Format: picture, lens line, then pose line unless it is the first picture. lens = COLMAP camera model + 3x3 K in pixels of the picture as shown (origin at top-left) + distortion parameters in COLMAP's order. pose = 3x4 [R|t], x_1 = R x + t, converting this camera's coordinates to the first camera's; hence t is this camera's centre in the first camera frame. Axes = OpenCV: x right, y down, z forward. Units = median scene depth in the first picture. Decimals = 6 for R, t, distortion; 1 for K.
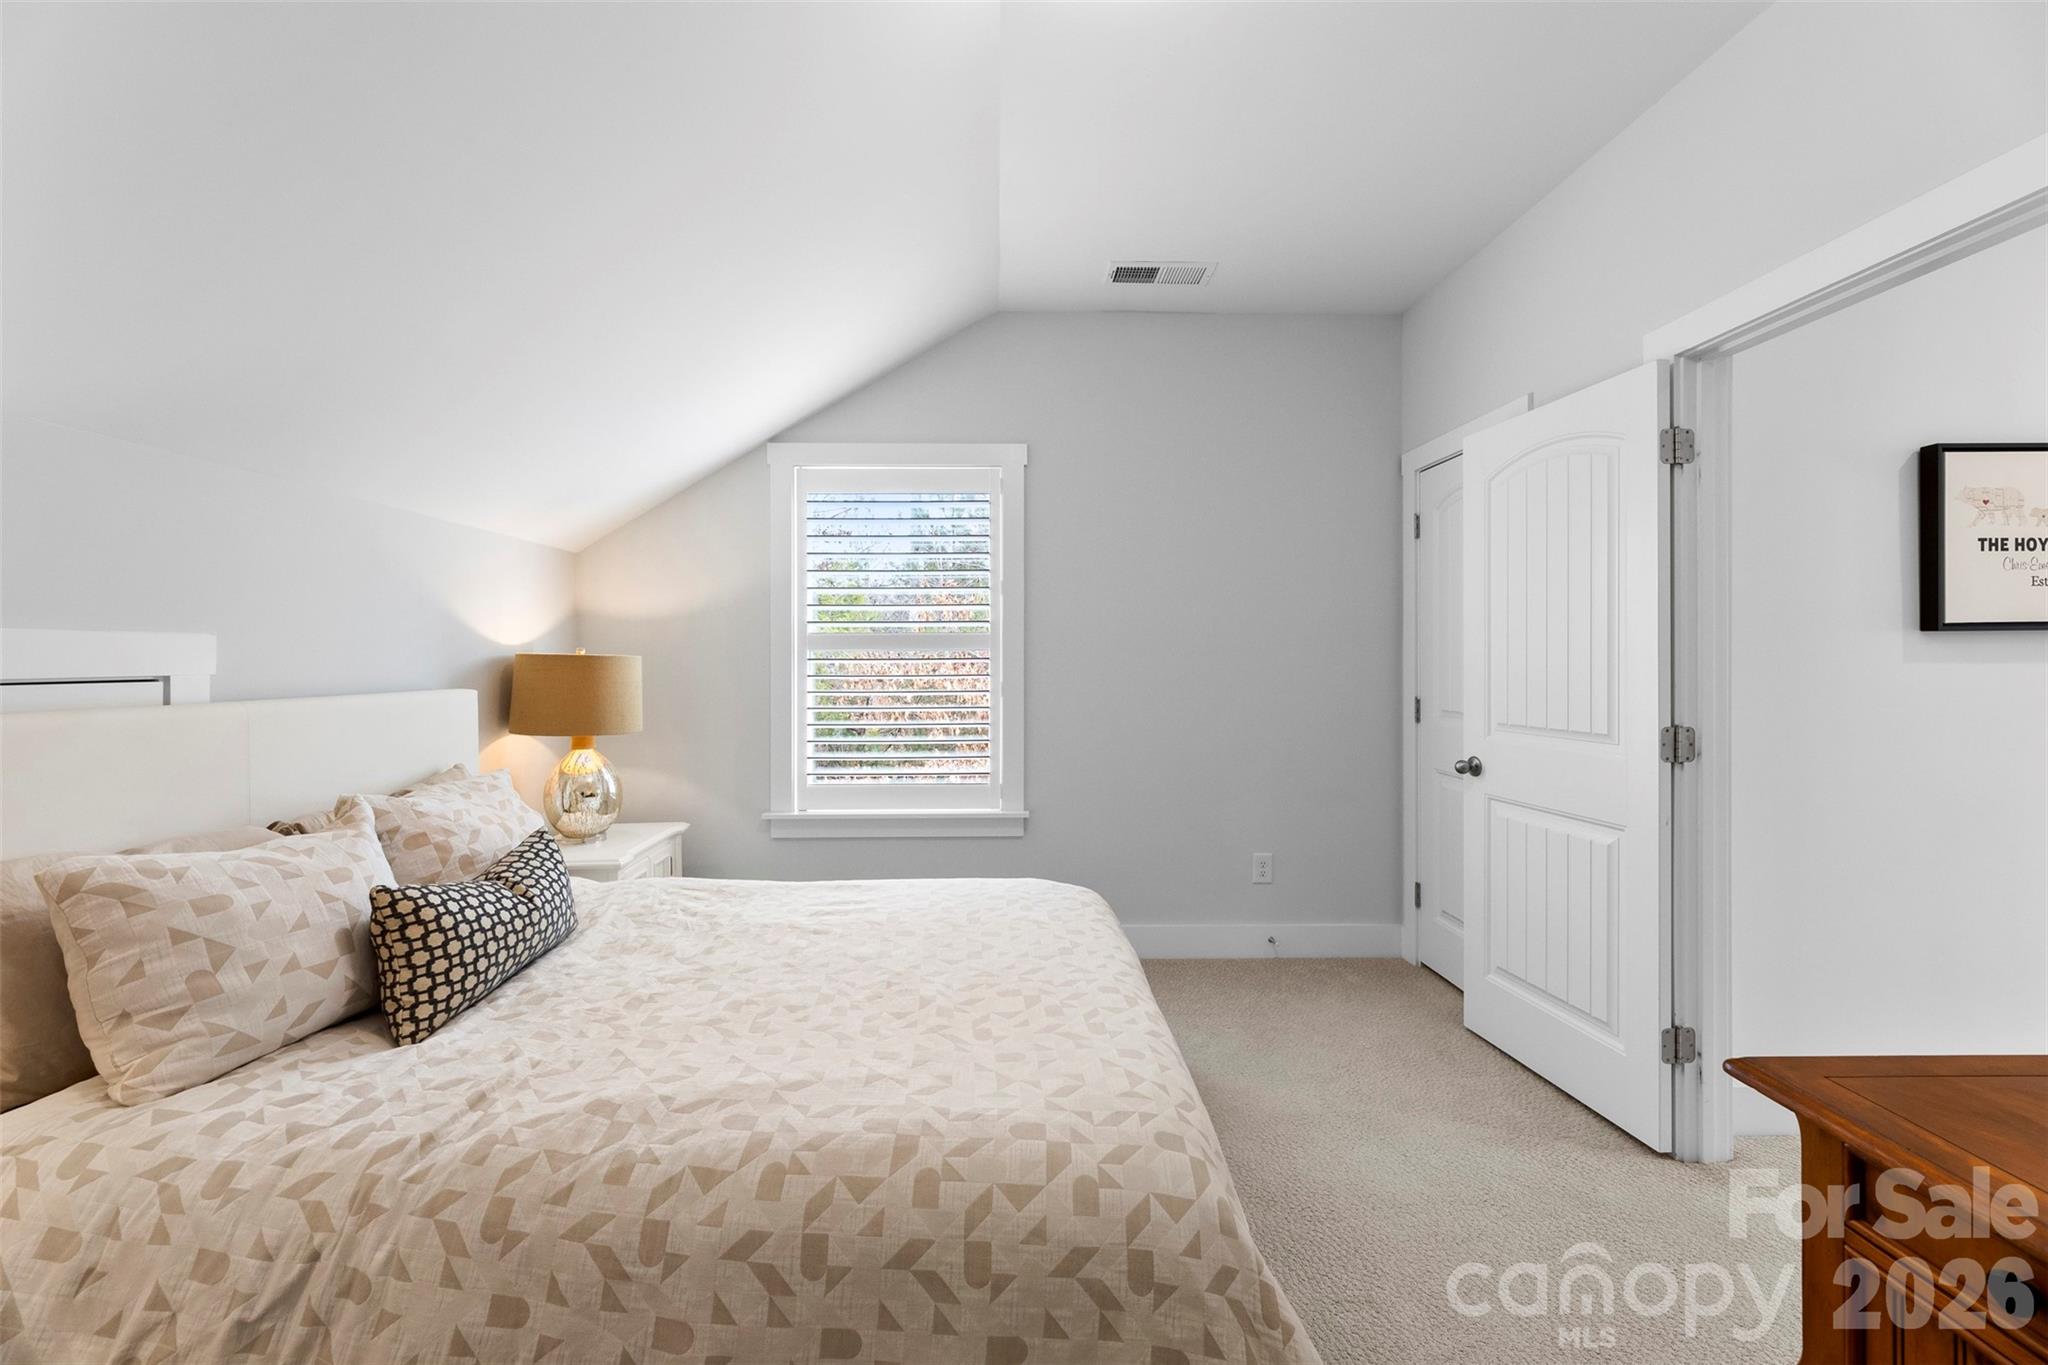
lens RADIAL K [[833.9, 0, 1015.2], [0, 833.9, 666.1], [0, 0, 1]] dist [0.000292, 0.000322]
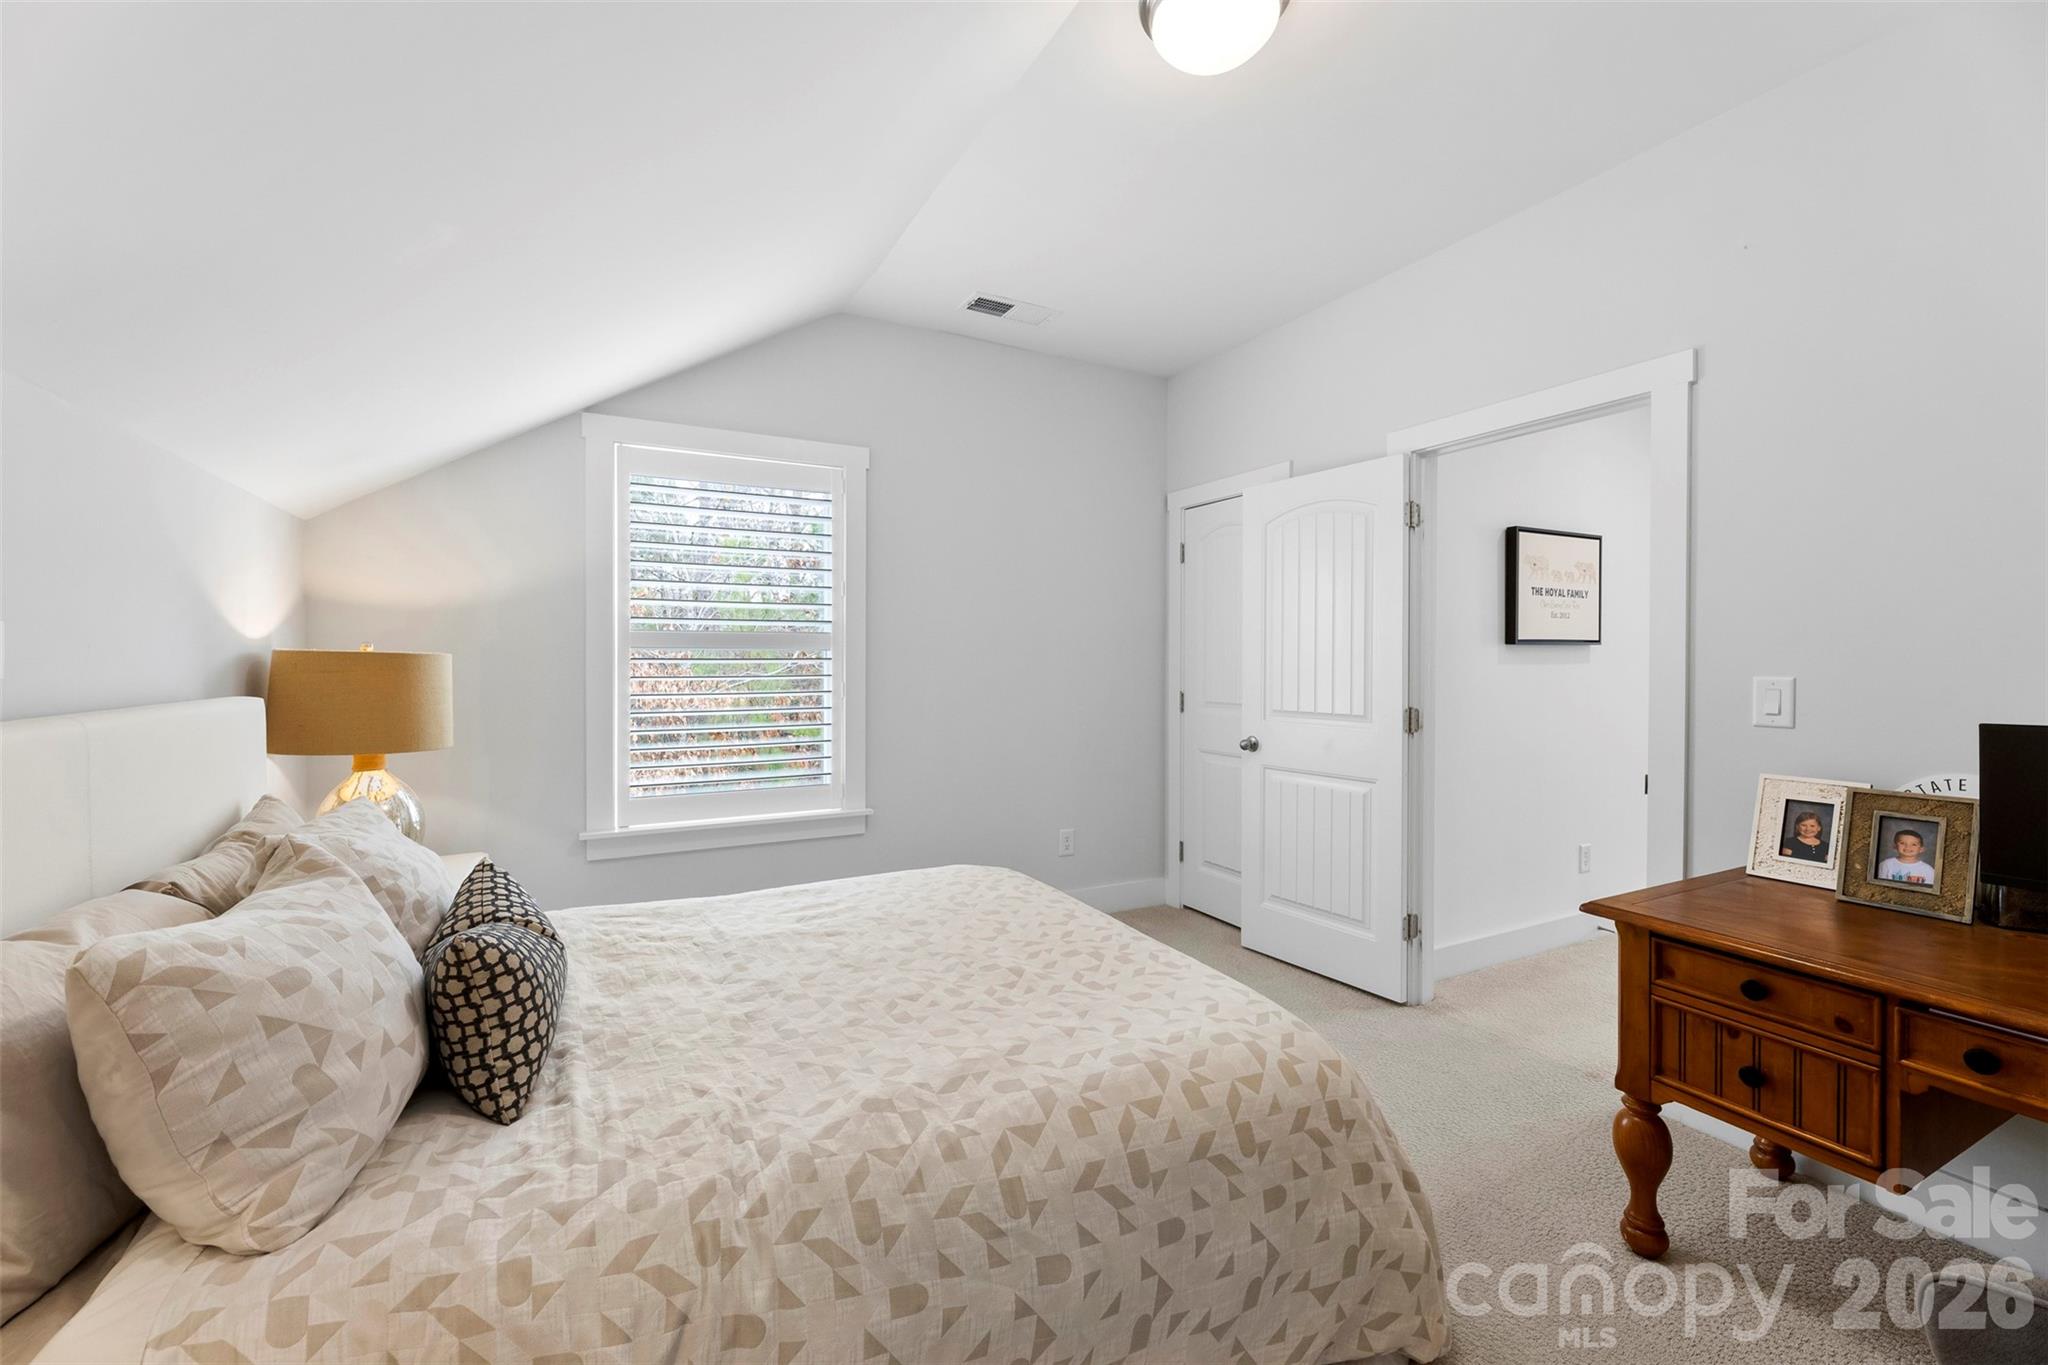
lens RADIAL K [[825.4, 0, 1026.8], [0, 825.4, 673.8], [0, 0, 1]] dist [0.000902, -0.000054]
pose [[0.892489, -0.003636, 0.451054, -0.633799], [-0.000405, 0.999961, 0.008863, 0.000205], [-0.451069, -0.008093, 0.892452, 0.027653]]
